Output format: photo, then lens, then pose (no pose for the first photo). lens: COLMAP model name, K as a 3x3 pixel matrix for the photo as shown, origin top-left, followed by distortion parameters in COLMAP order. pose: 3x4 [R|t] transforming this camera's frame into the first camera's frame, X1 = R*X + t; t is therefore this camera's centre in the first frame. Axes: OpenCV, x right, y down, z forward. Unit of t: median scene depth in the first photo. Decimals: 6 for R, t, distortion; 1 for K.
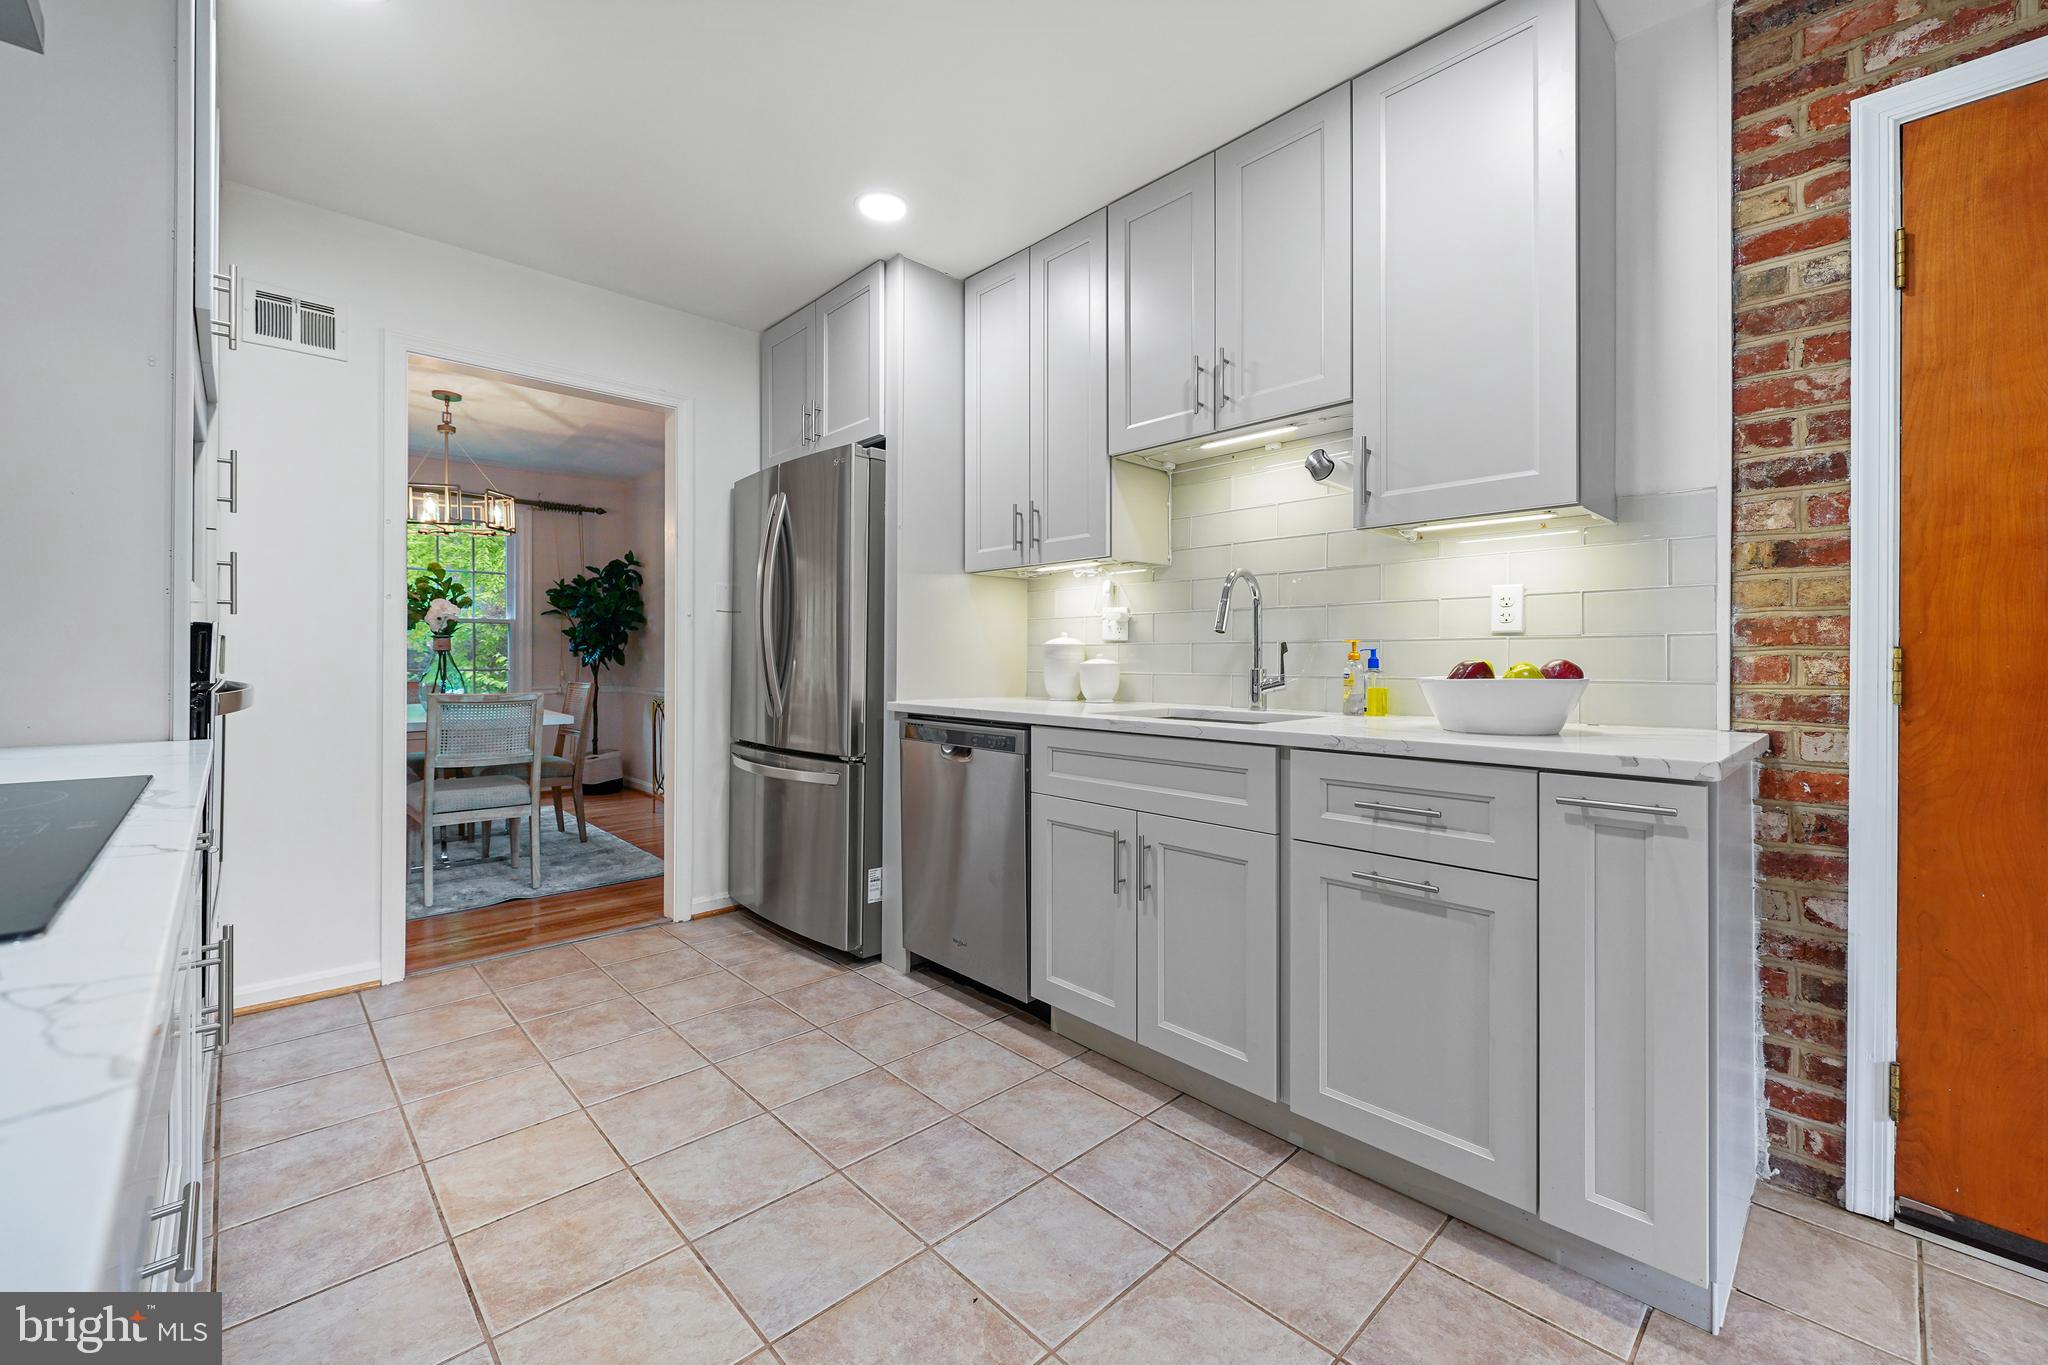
lens RADIAL K [[829.5, 0, 1024.4], [0, 829.5, 655.5], [0, 0, 1]] dist [0.000925, -0.000181]
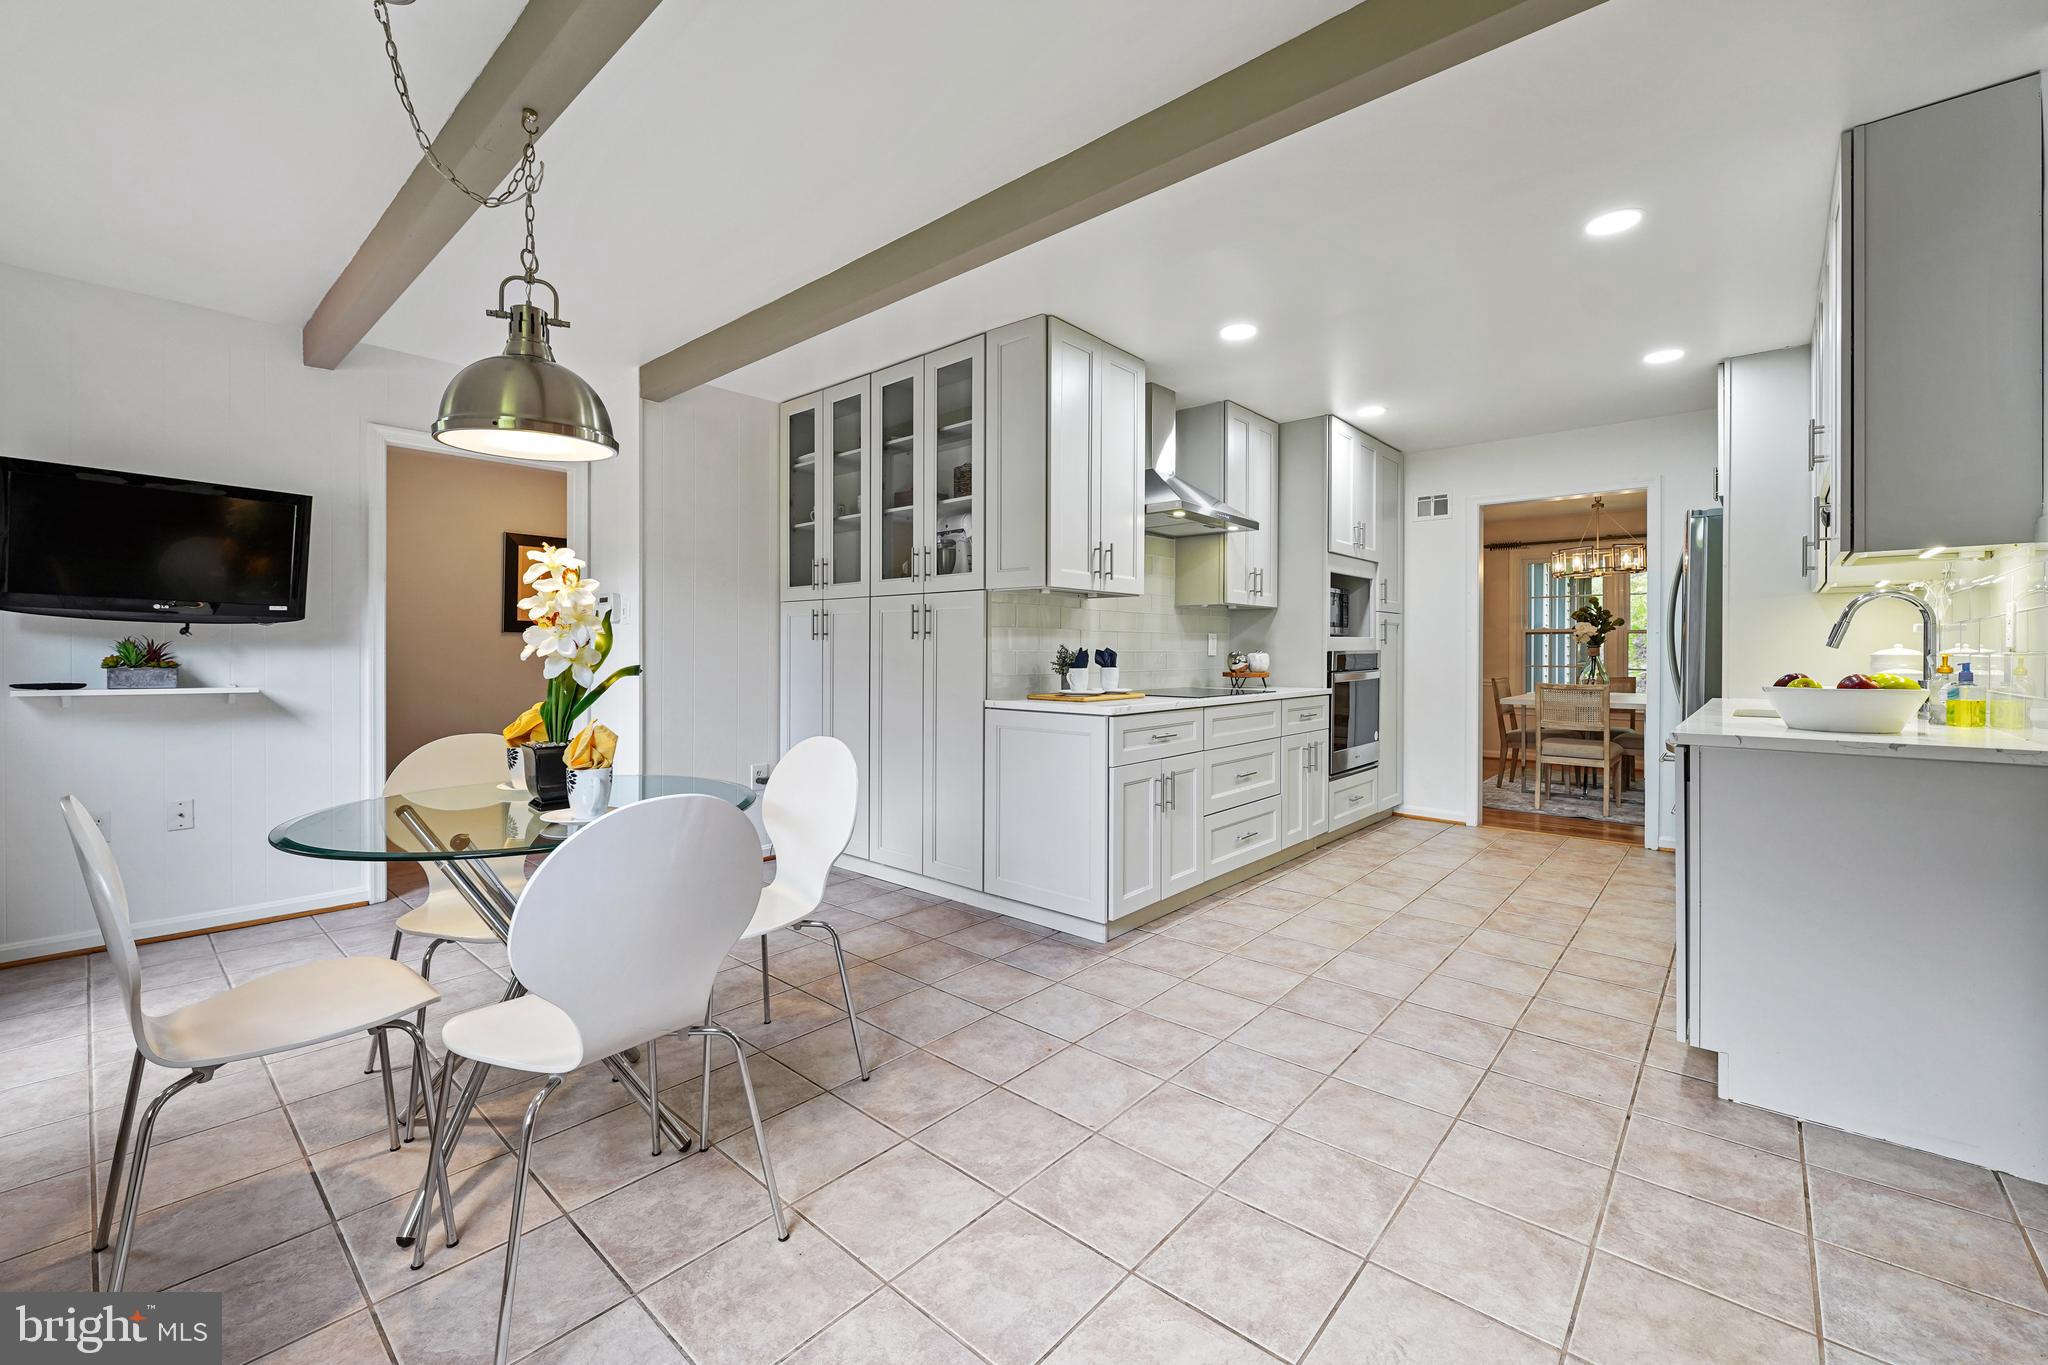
lens RADIAL K [[829.5, 0, 1038.6], [0, 829.5, 651.4], [0, 0, 1]] dist [0.000925, -0.000181]
pose [[0.098668, -0.001900, -0.995119, 1.743565], [-0.001252, 0.999997, -0.002033, -0.025216], [0.995120, 0.001447, 0.098666, -0.349073]]
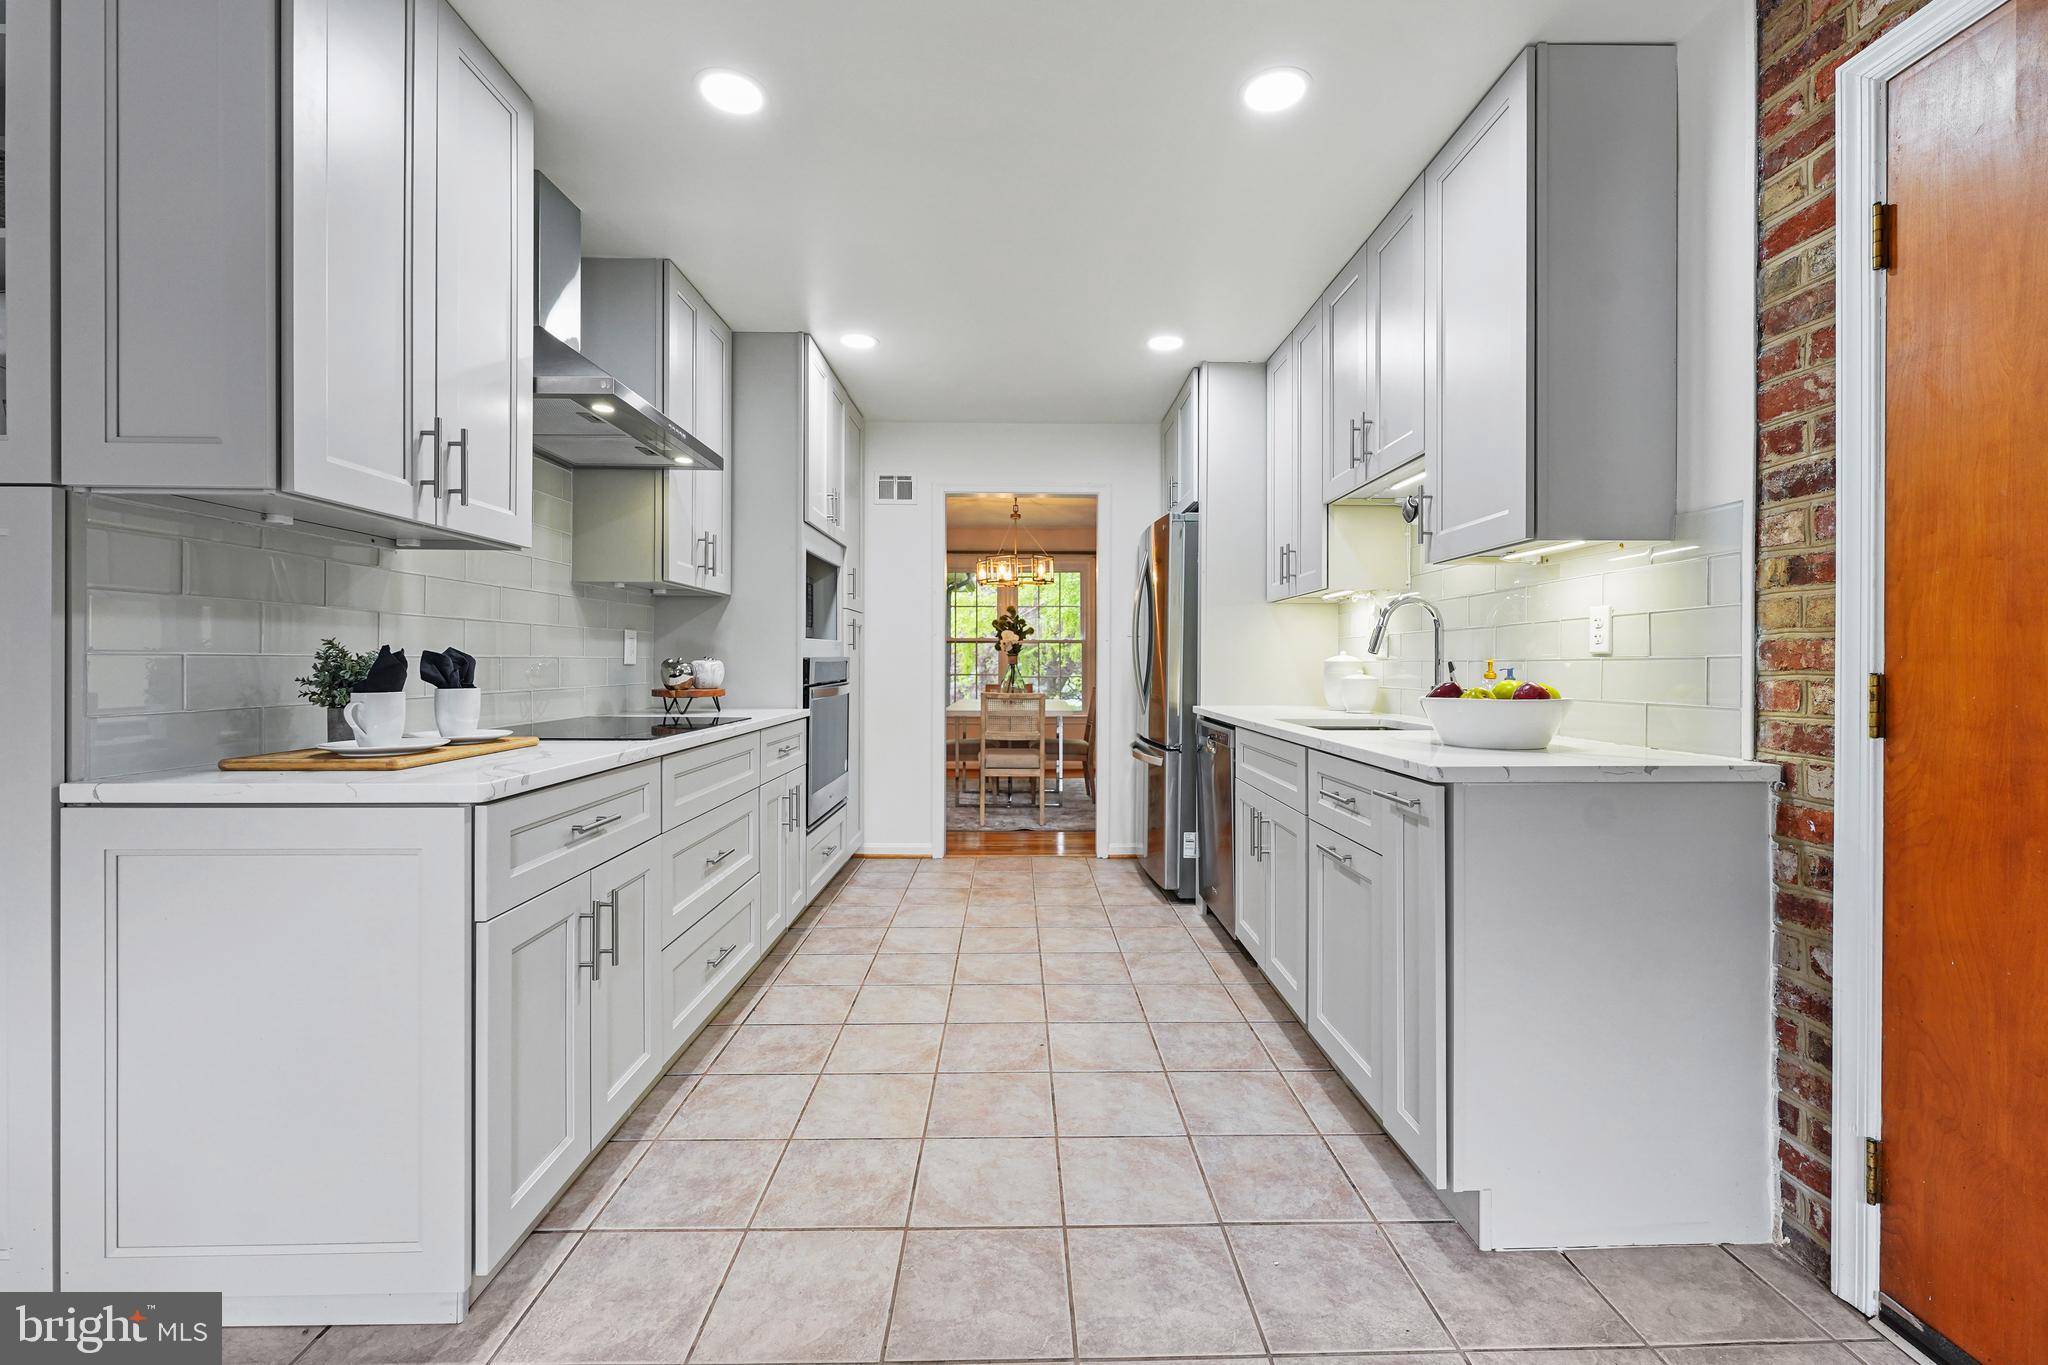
lens RADIAL K [[829.5, 0, 1028.4], [0, 829.5, 666.0], [0, 0, 1]] dist [0.000925, -0.000181]
pose [[0.737343, 0.001613, -0.675517, 0.874277], [0.000692, 0.999995, 0.003142, -0.019288], [0.675518, -0.002784, 0.737338, -0.240192]]
